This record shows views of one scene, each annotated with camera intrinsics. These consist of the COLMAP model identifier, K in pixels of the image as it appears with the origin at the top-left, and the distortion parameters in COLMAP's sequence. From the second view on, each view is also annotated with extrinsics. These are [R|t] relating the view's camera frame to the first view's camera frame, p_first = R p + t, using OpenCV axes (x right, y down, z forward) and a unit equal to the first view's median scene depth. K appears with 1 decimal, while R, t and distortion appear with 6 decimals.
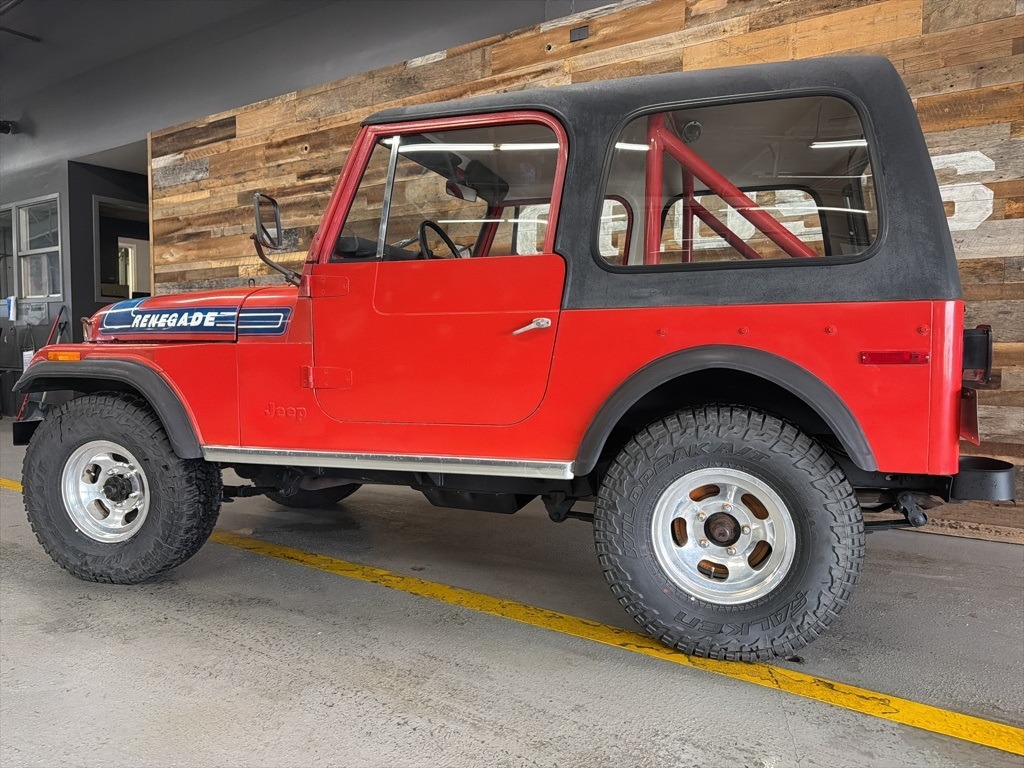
lens RADIAL K [[740.3, 0, 497.2], [0, 740.3, 383.3], [0, 0, 1]] dist [0.008416, -0.003246]
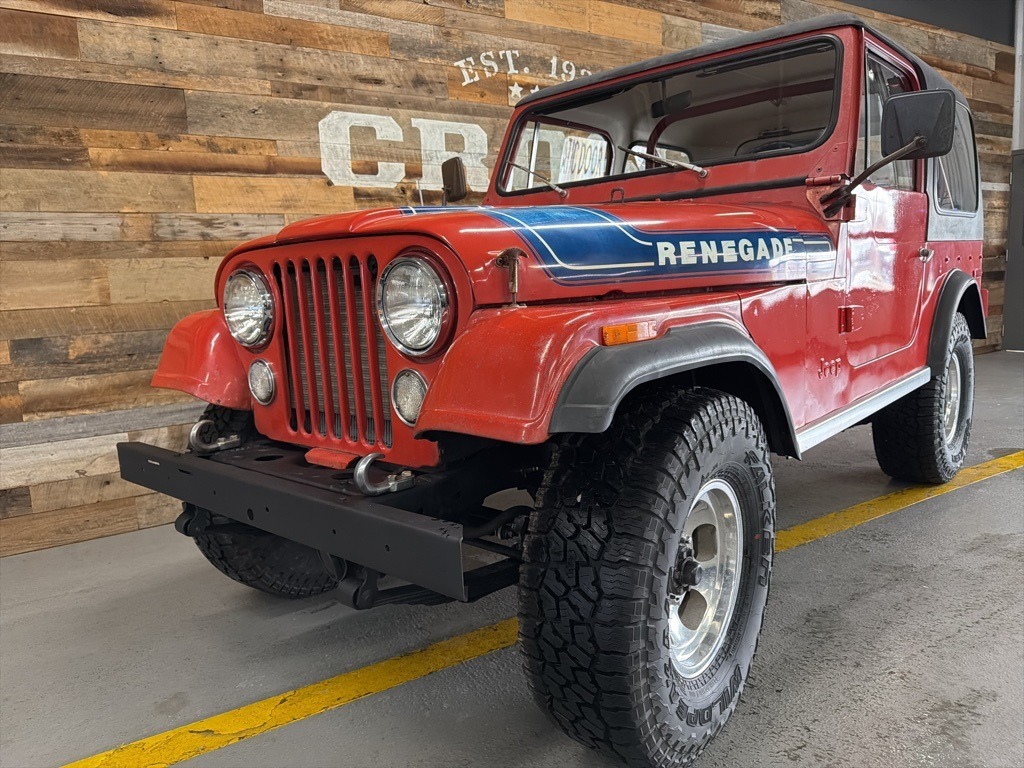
lens RADIAL K [[748.7, 0, 518.9], [0, 748.7, 373.9], [0, 0, 1]] dist [-0.008717, 0.008008]
pose [[0.379740, -0.141084, 0.914272, -1.014187], [0.098145, 0.988869, 0.111831, -0.067704], [-0.919872, 0.047264, 0.389360, 0.880421]]
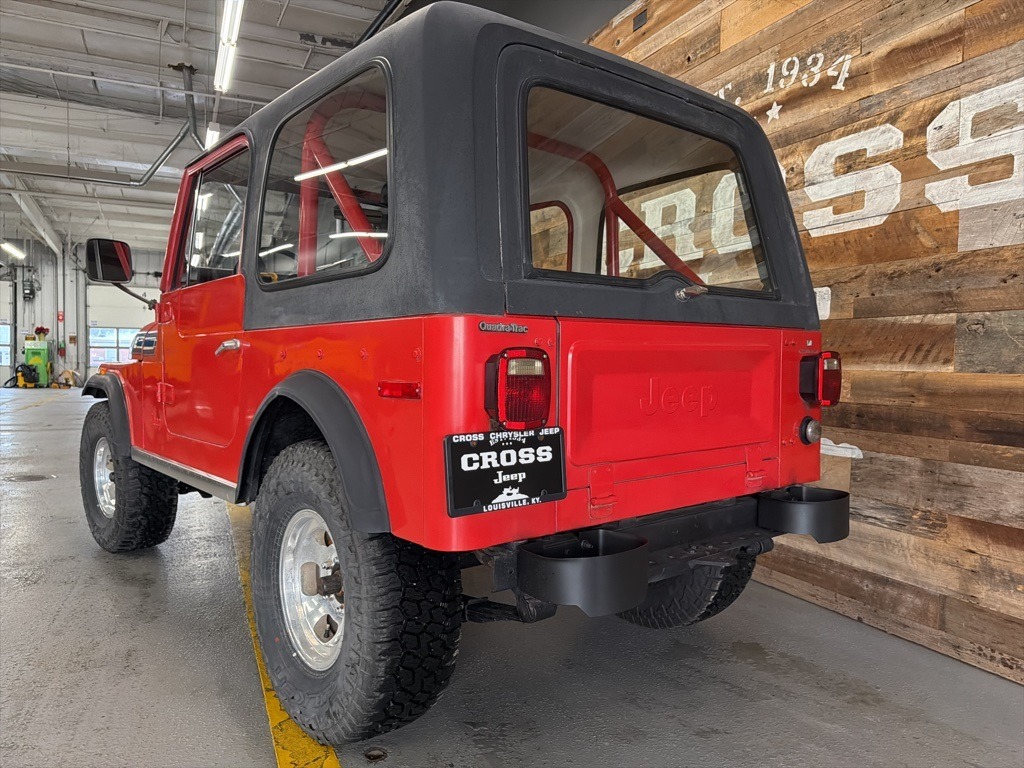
lens RADIAL K [[723.7, 0, 495.8], [0, 723.7, 372.3], [0, 0, 1]] dist [0.068536, -0.075021]
pose [[0.843298, 0.019018, -0.537110, 0.688518], [-0.039983, 0.998824, -0.027411, -0.024185], [0.535957, 0.044591, 0.843067, 0.275378]]
